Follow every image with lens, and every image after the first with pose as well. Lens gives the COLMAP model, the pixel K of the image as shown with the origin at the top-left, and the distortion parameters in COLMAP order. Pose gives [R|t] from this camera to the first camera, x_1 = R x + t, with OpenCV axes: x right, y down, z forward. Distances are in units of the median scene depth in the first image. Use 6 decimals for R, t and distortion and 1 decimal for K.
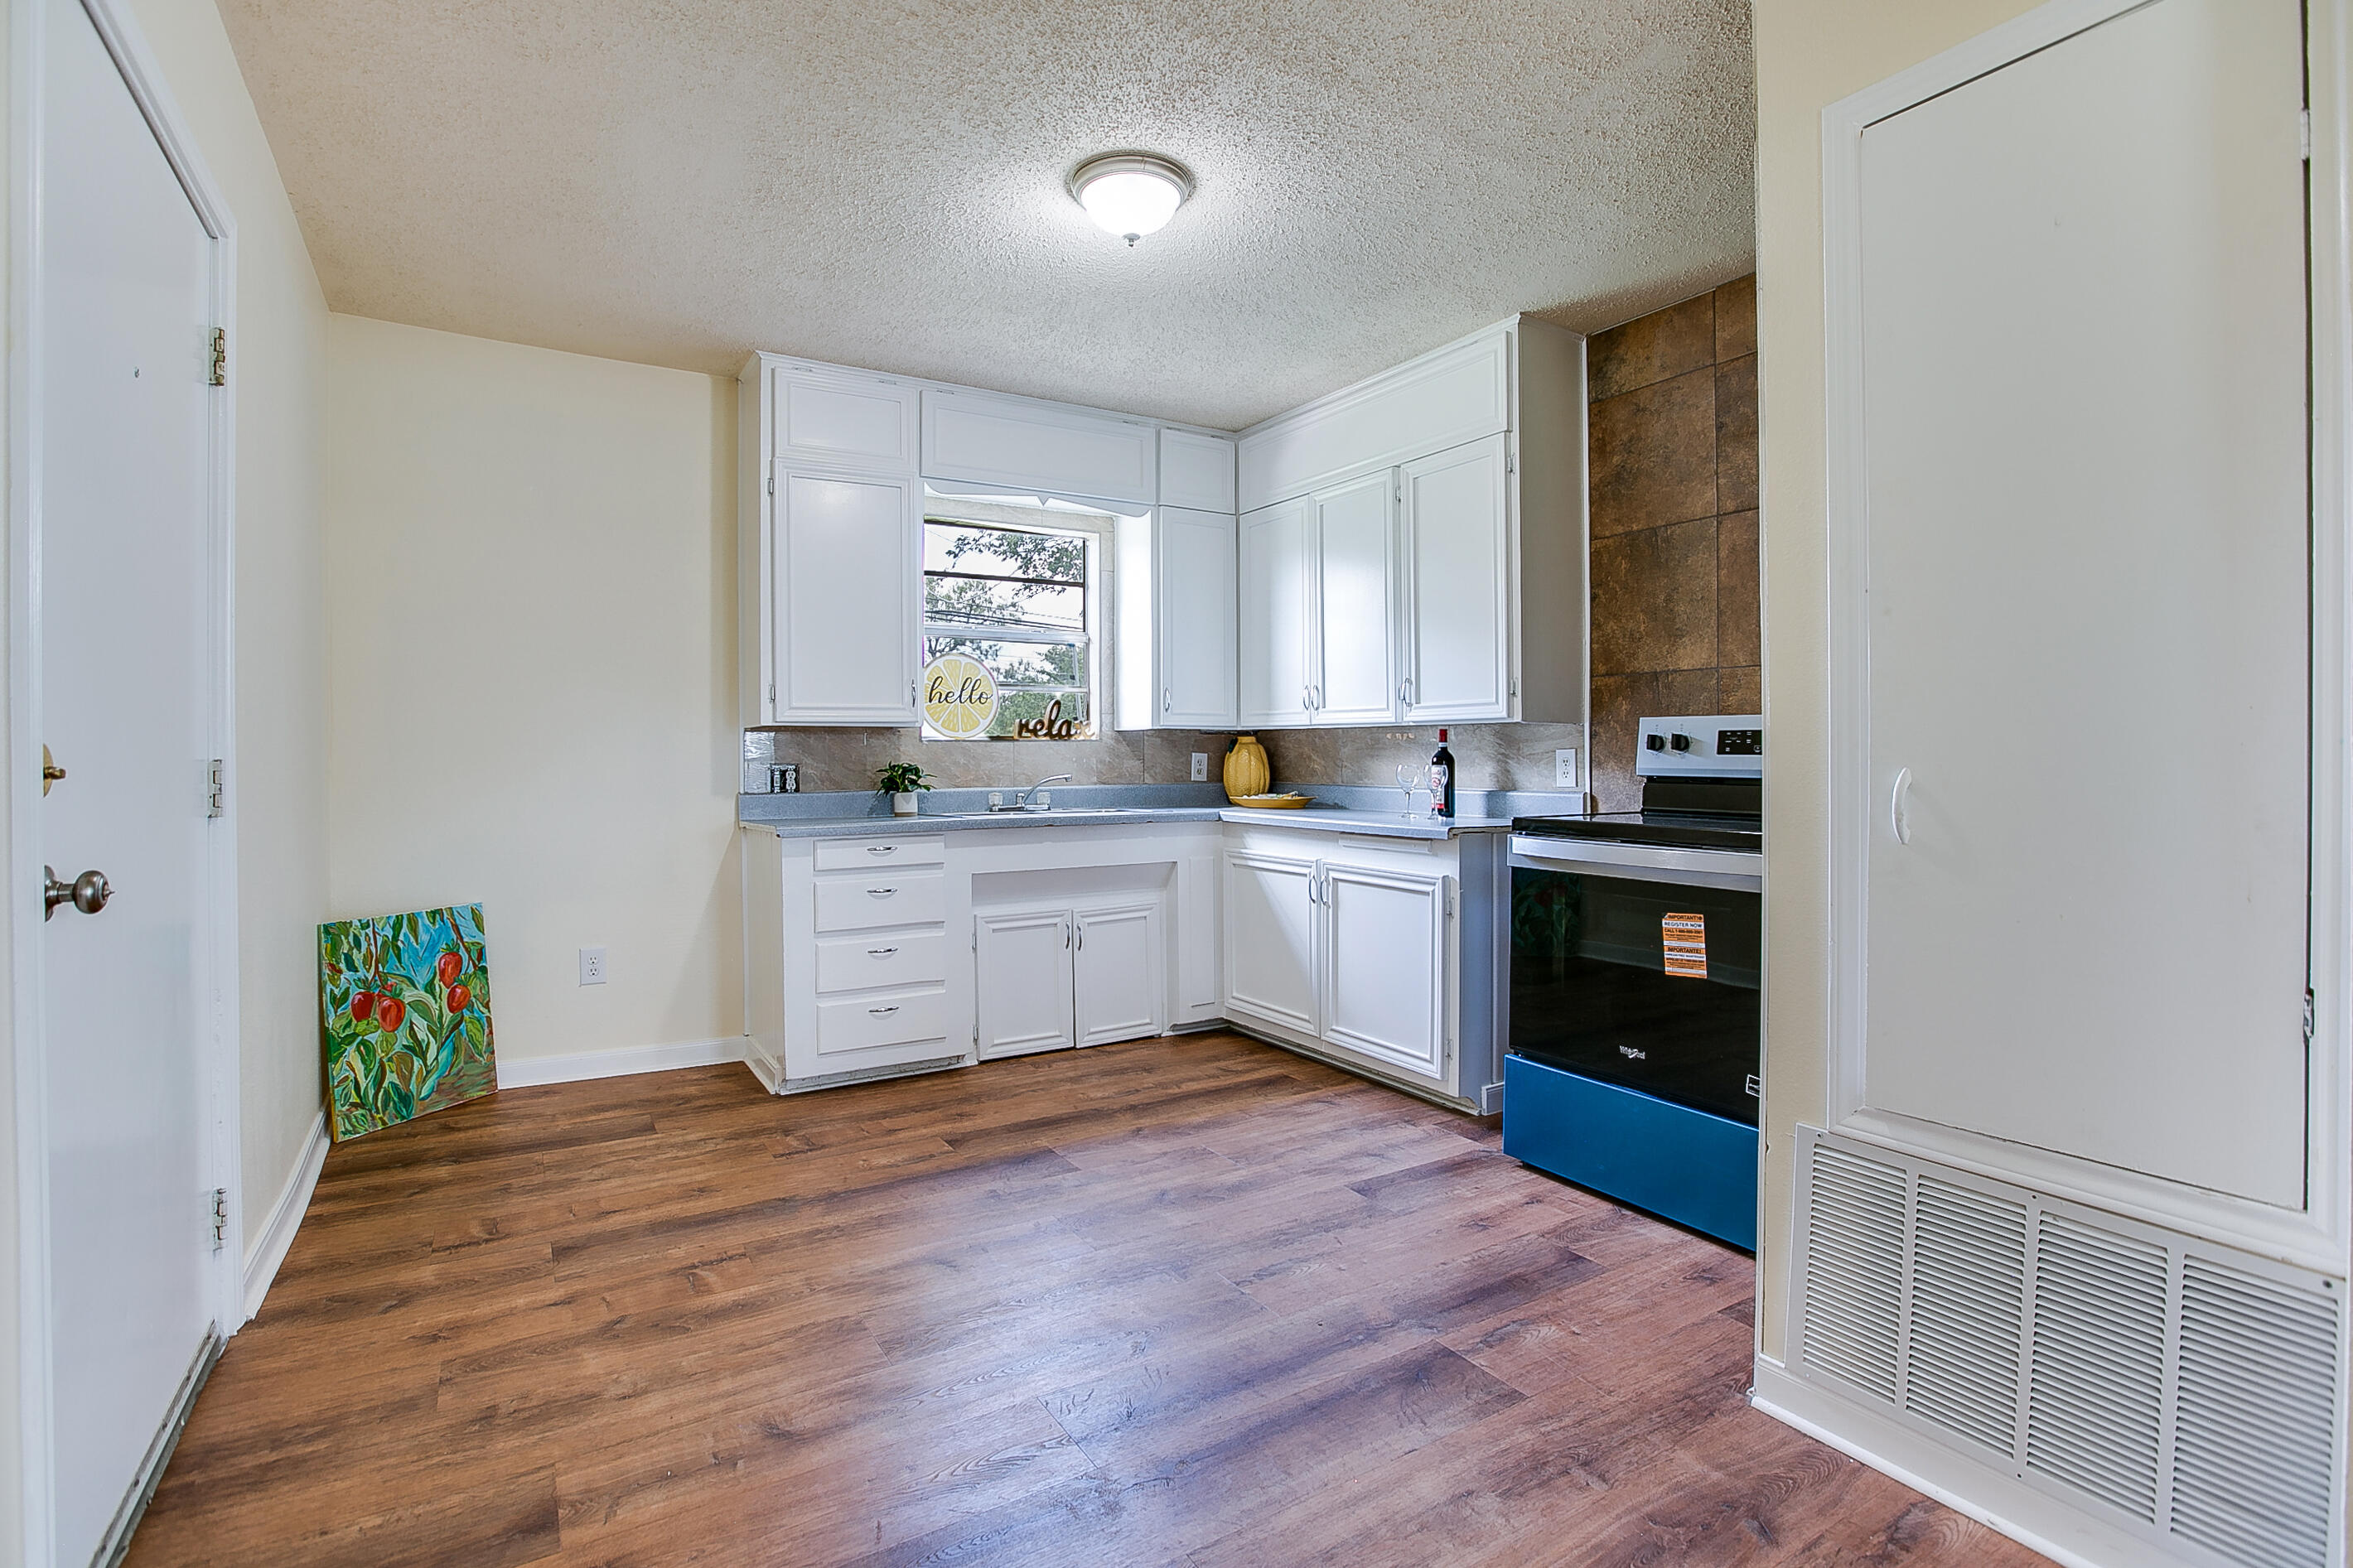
lens RADIAL K [[1128.1, 0, 1172.4], [0, 1128.1, 768.6], [0, 0, 1]] dist [-0.036959, 0.000335]
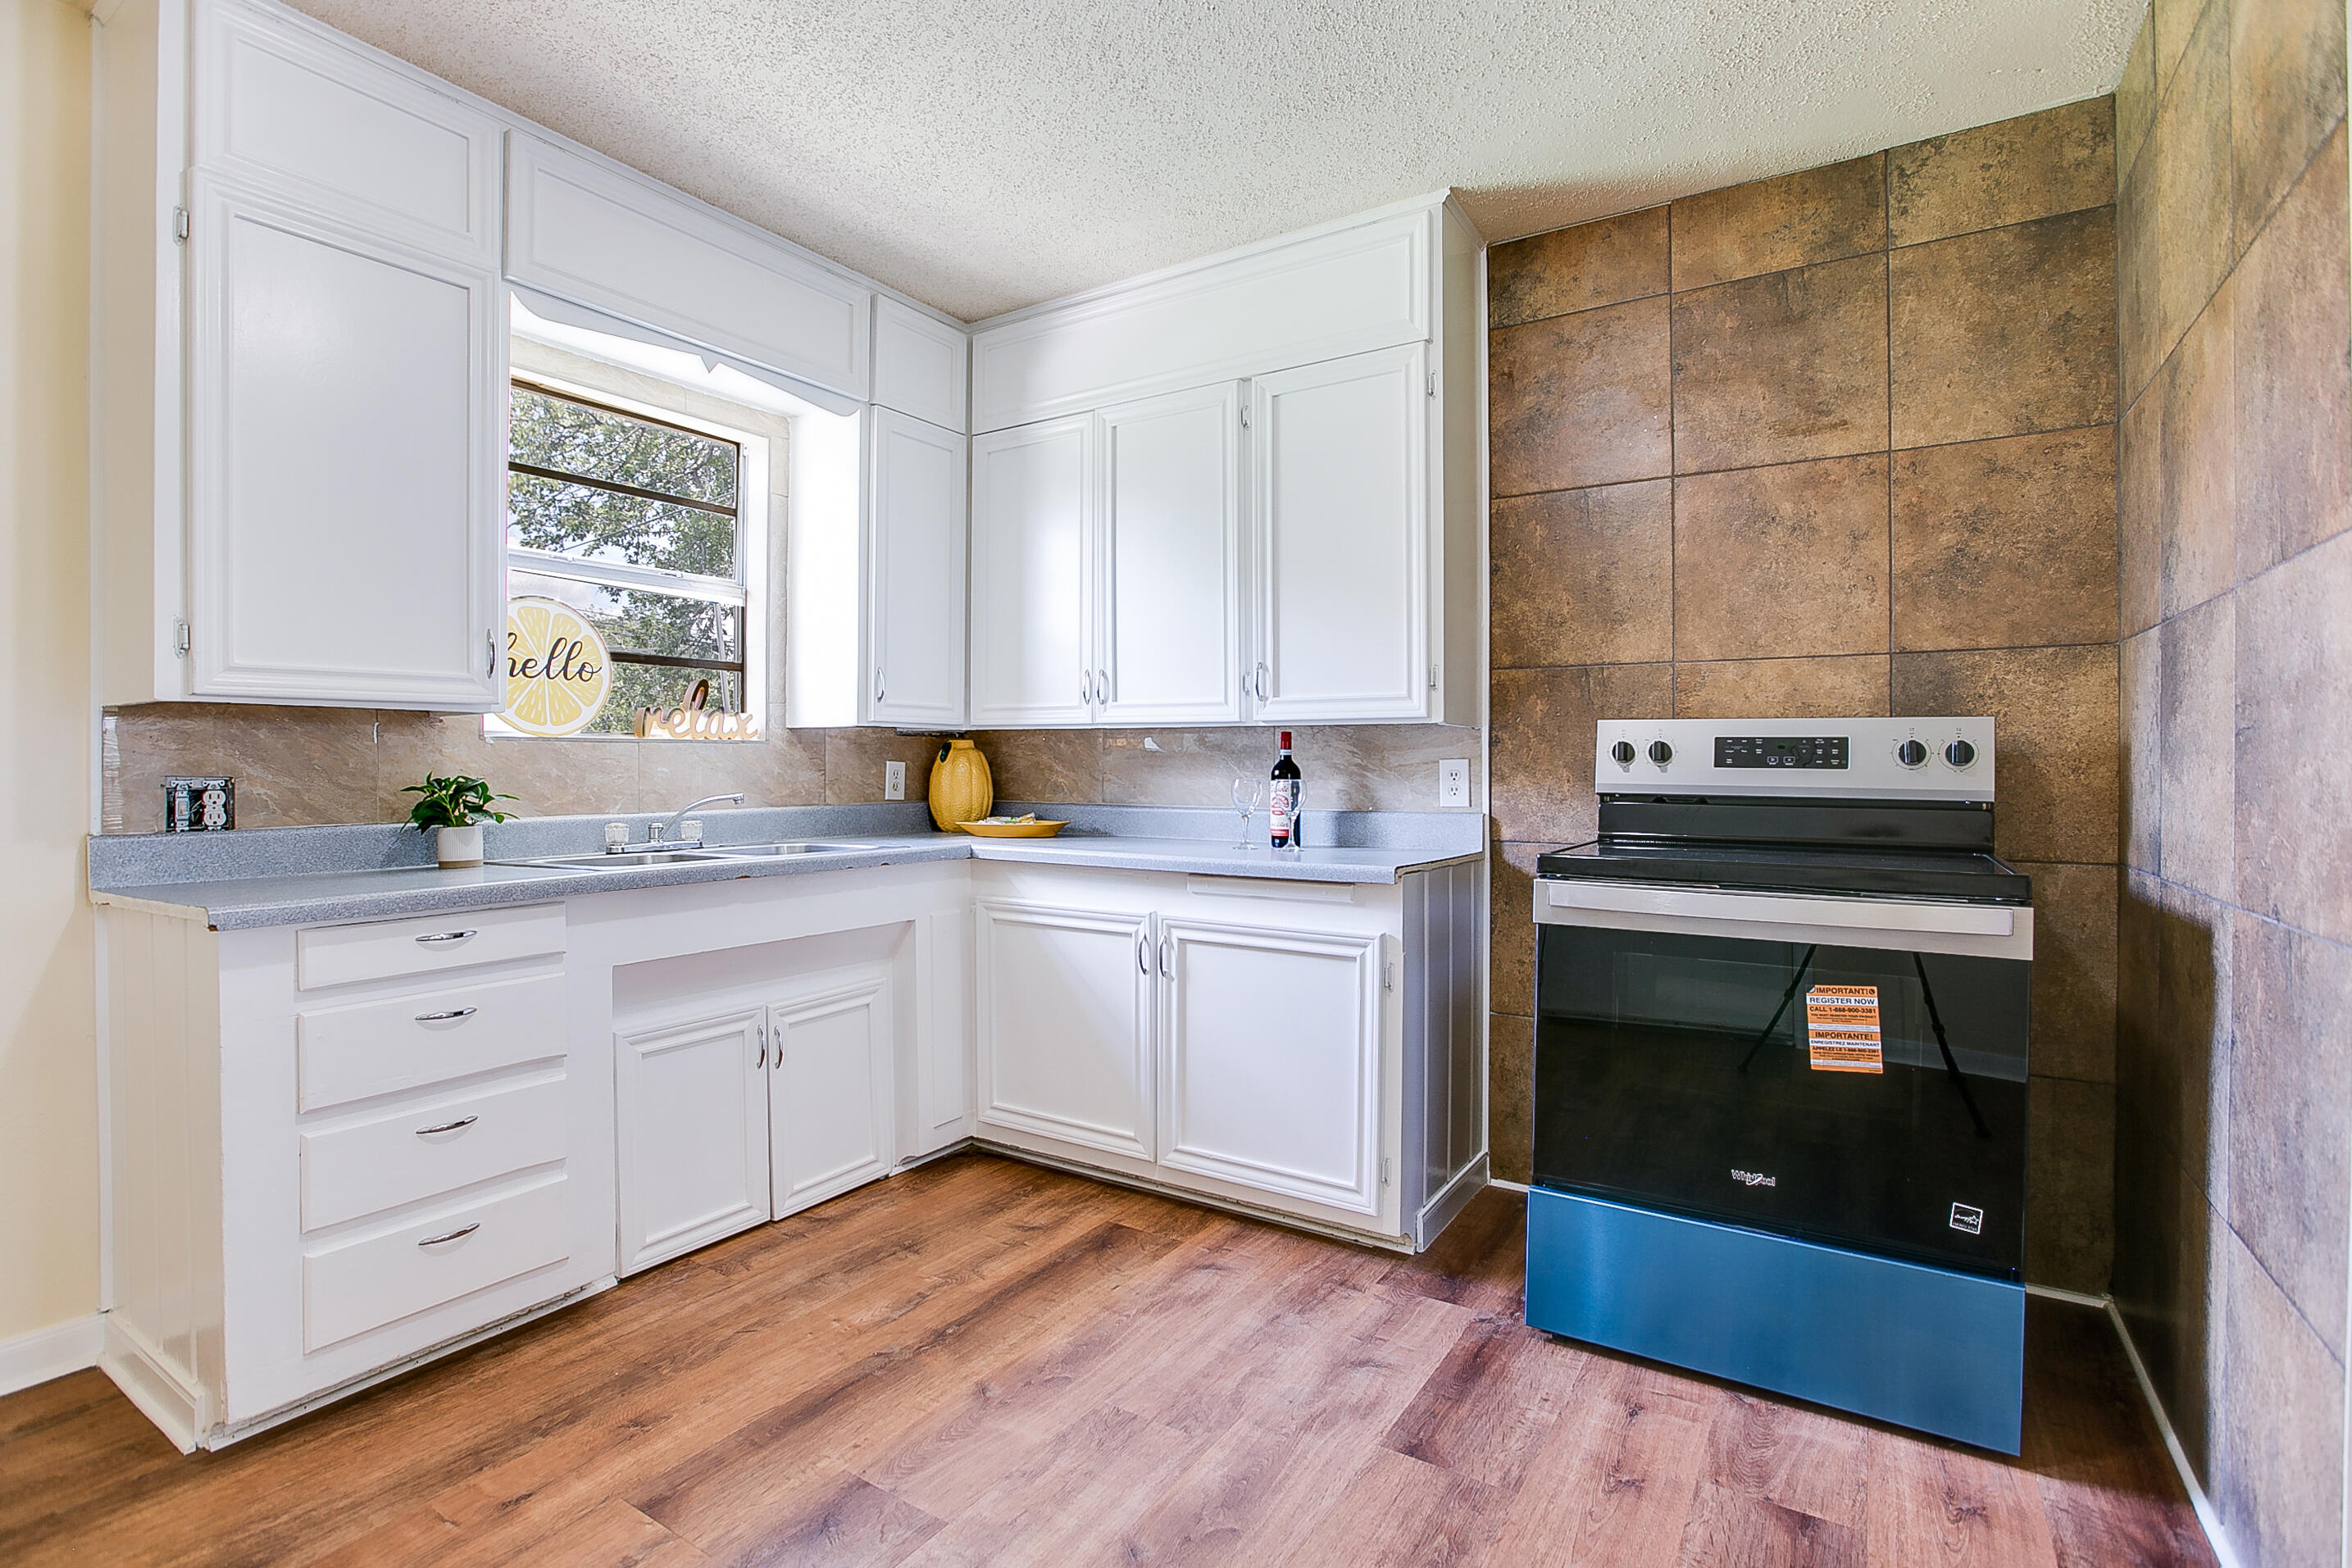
lens RADIAL K [[1113.7, 0, 1177.0], [0, 1113.7, 773.1], [0, 0, 1]] dist [-0.053603, 0.021380]
pose [[0.900283, 0.001929, 0.435301, -0.175737], [0.000096, 0.999989, -0.004630, -0.004107], [-0.435305, 0.004210, 0.900273, 0.392634]]
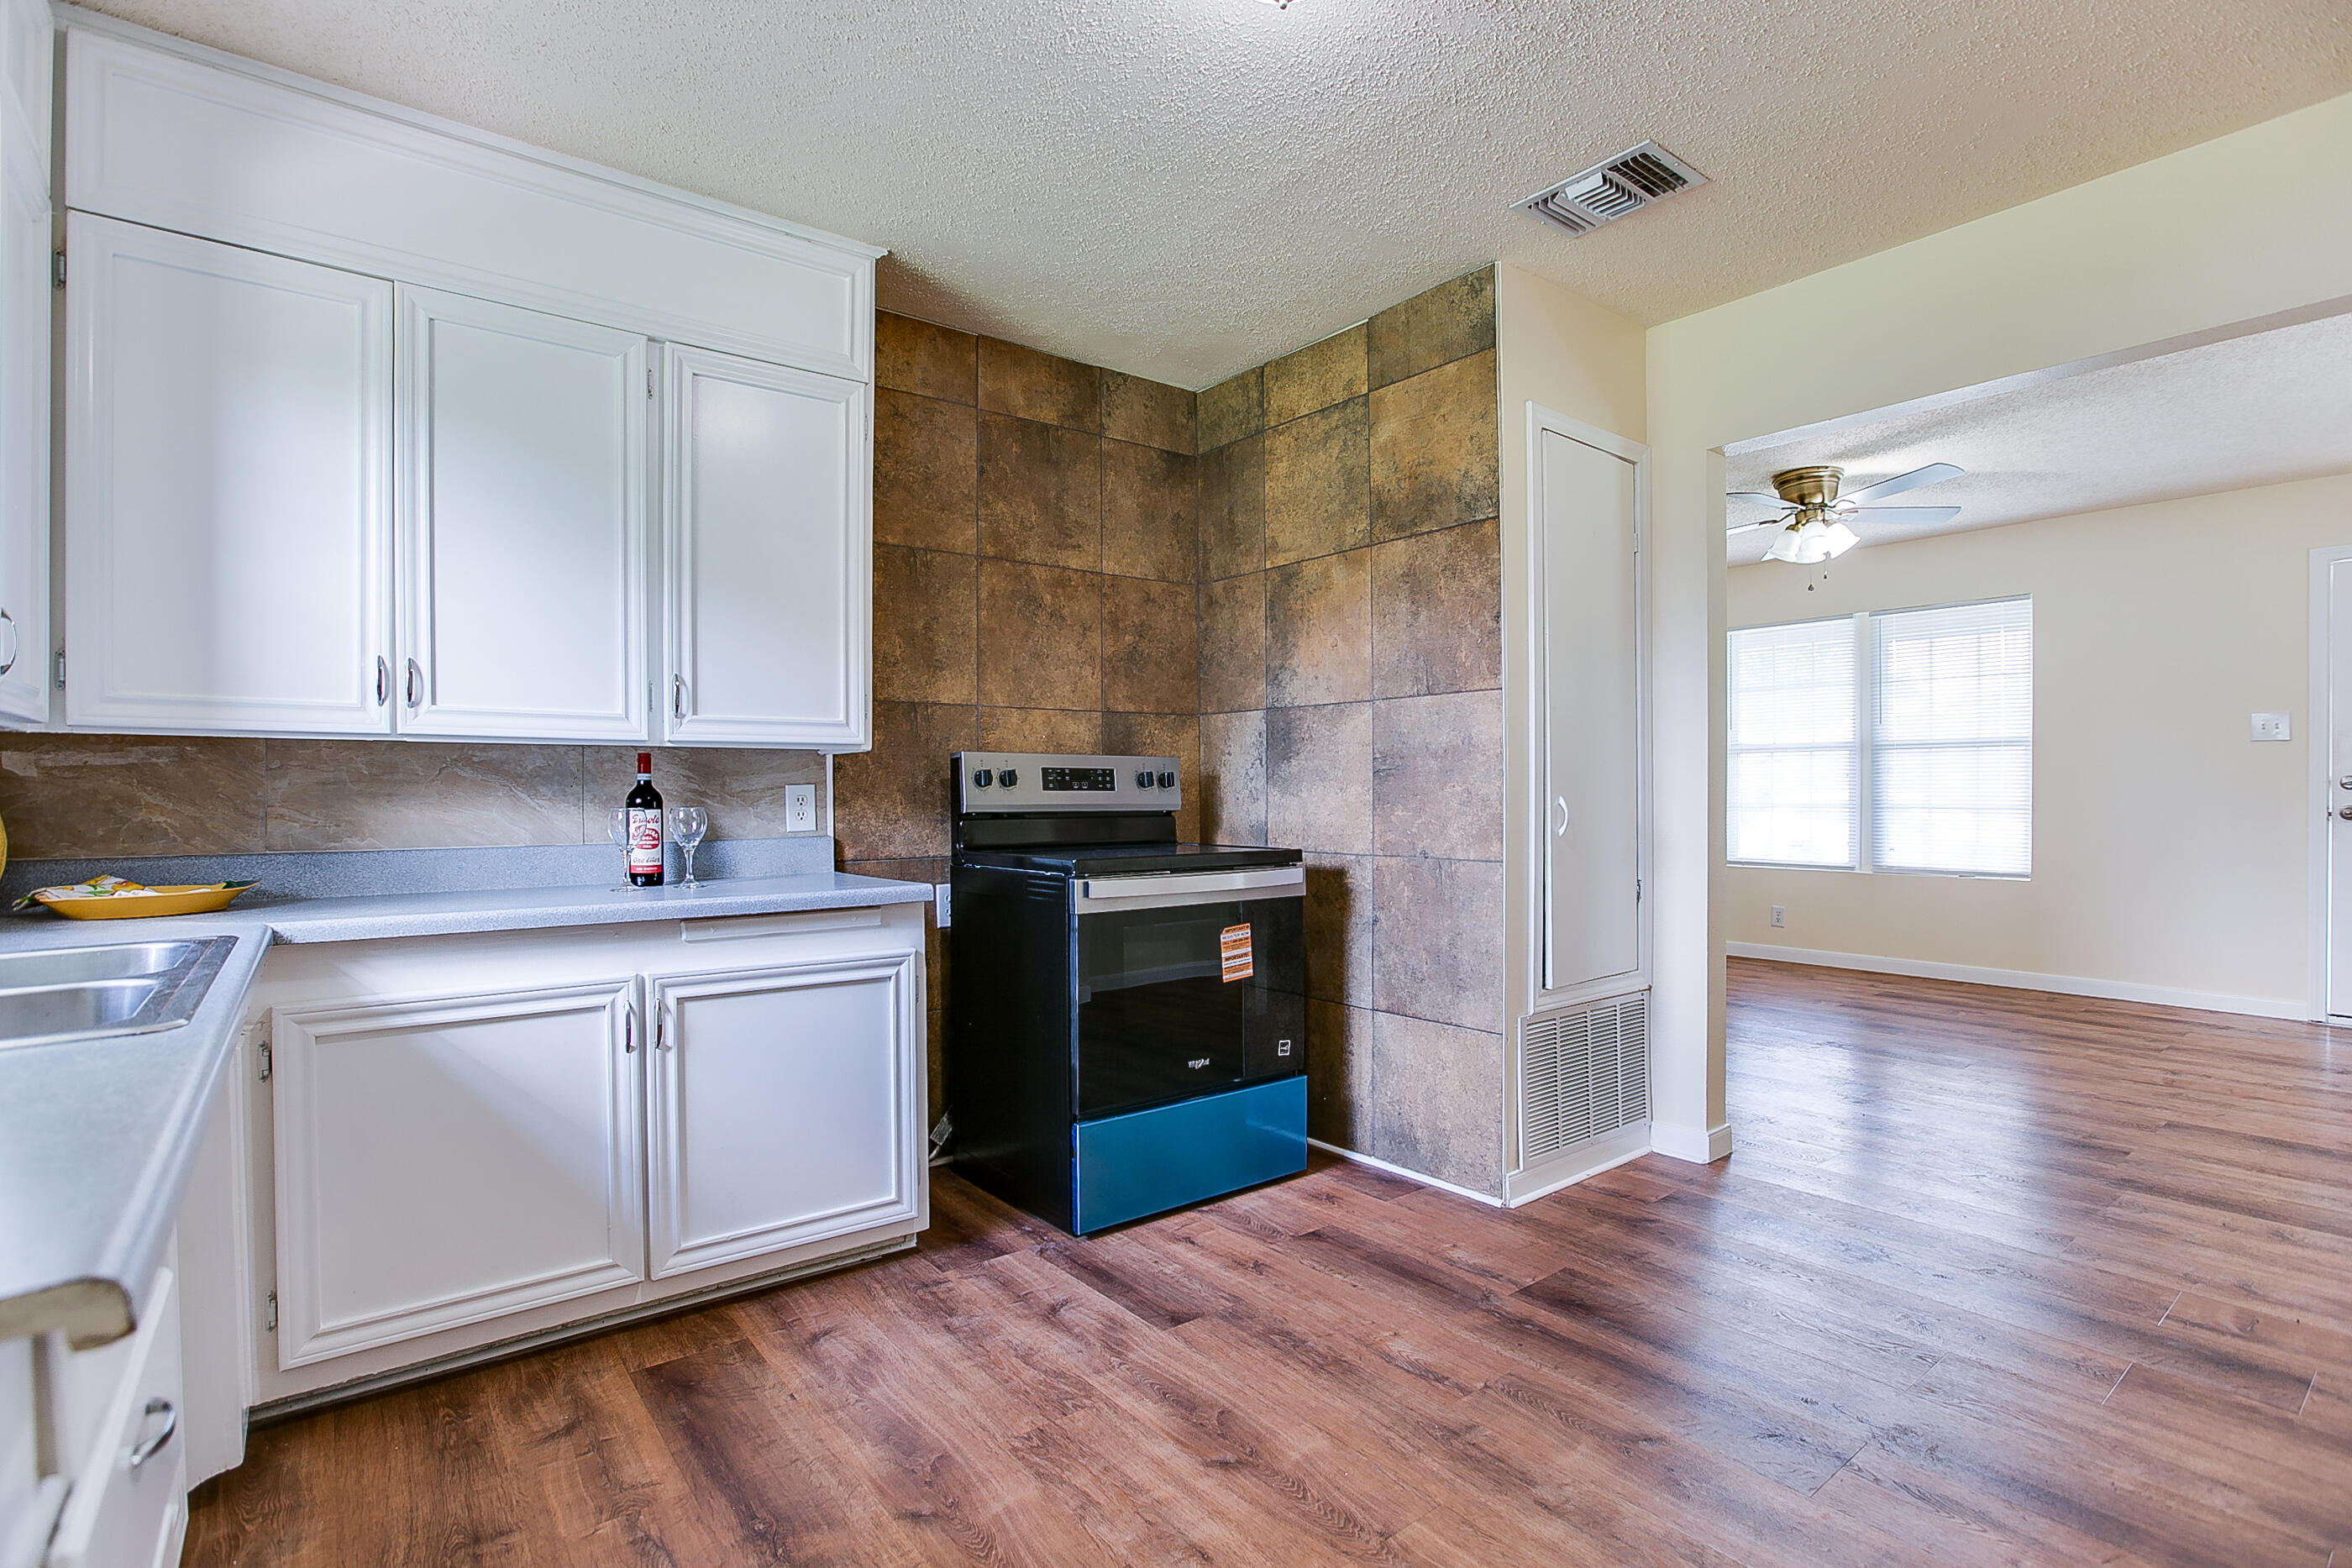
lens RADIAL K [[1109.7, 0, 1181.7], [0, 1109.7, 807.3], [0, 0, 1]] dist [-0.079510, 0.042902]
pose [[-0.119241, -0.013363, 0.992775, -0.488932], [0.016446, 0.999746, 0.015432, -0.008957], [-0.992729, 0.018168, -0.118991, 0.855151]]
